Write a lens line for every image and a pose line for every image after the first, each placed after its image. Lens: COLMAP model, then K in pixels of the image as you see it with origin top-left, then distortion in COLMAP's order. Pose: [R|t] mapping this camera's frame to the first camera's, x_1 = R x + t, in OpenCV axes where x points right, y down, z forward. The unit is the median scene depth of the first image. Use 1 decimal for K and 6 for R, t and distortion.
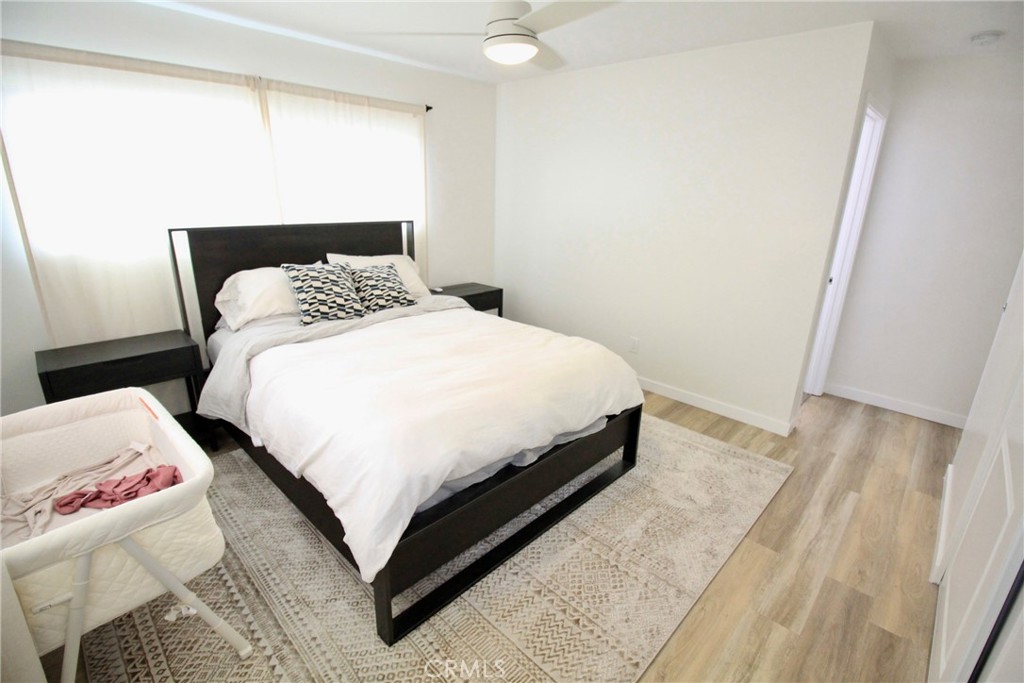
lens RADIAL K [[472.2, 0, 513.3], [0, 472.2, 342.3], [0, 0, 1]] dist [0.001049, -0.013554]
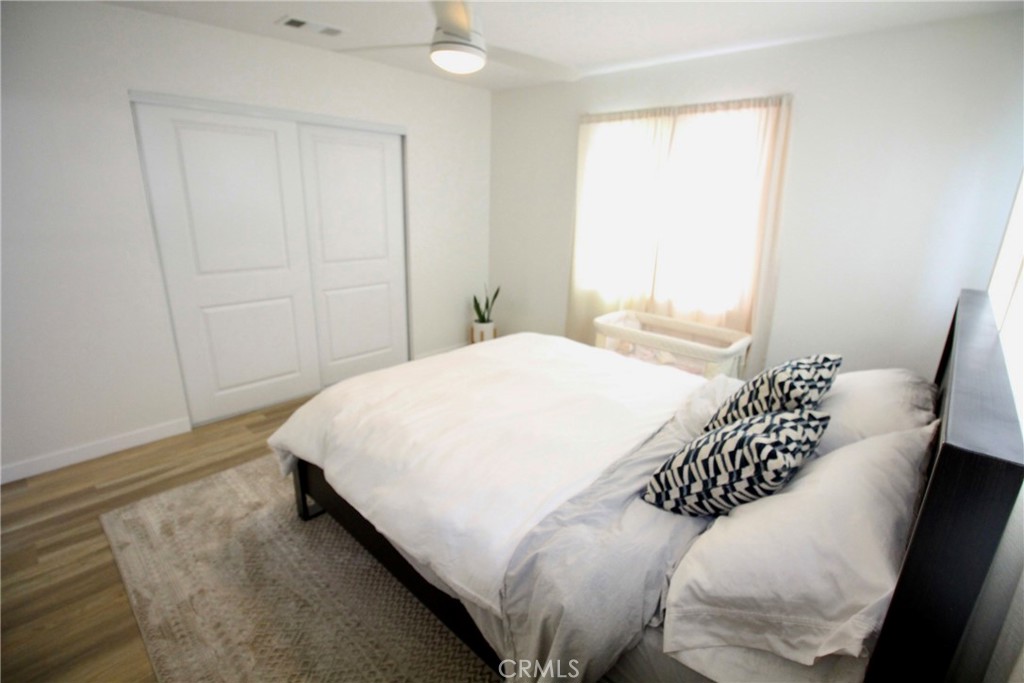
lens RADIAL K [[472.2, 0, 513.3], [0, 472.2, 342.3], [0, 0, 1]] dist [0.001049, -0.013554]
pose [[-0.997839, -0.053267, -0.038470, -0.060619], [-0.065703, 0.815030, 0.575681, -0.463640], [0.000689, 0.576964, -0.816769, 1.426917]]
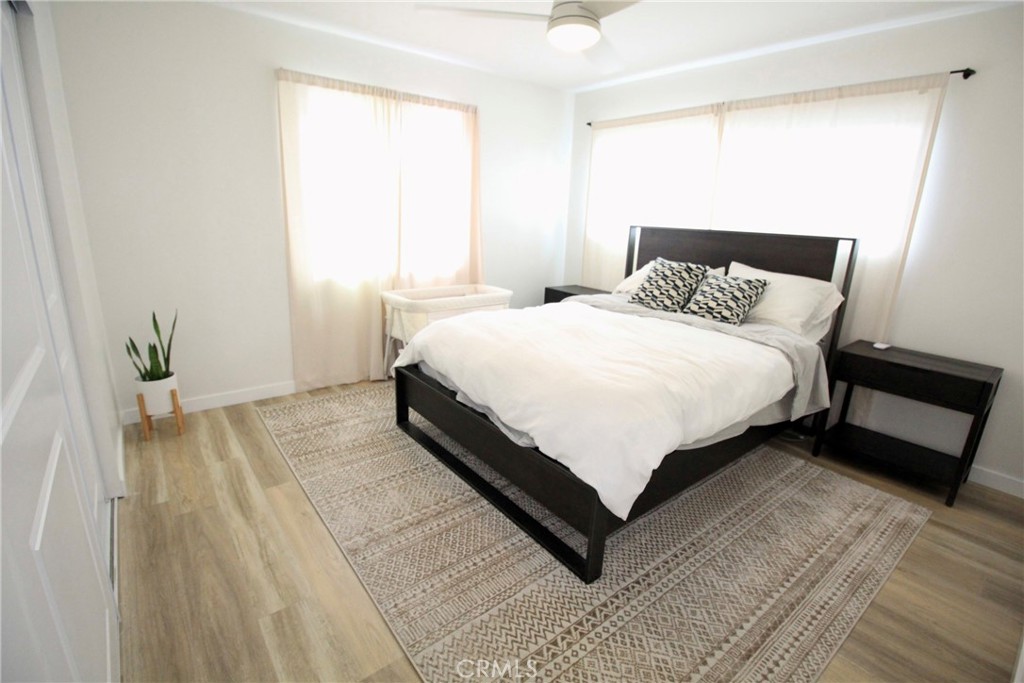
lens RADIAL K [[472.2, 0, 513.3], [0, 472.2, 342.3], [0, 0, 1]] dist [0.001049, -0.013554]
pose [[-0.127013, 0.234759, -0.963720, 0.770251], [-0.344925, 0.900499, 0.264818, -0.160431], [0.929997, 0.366047, -0.033400, 0.767285]]
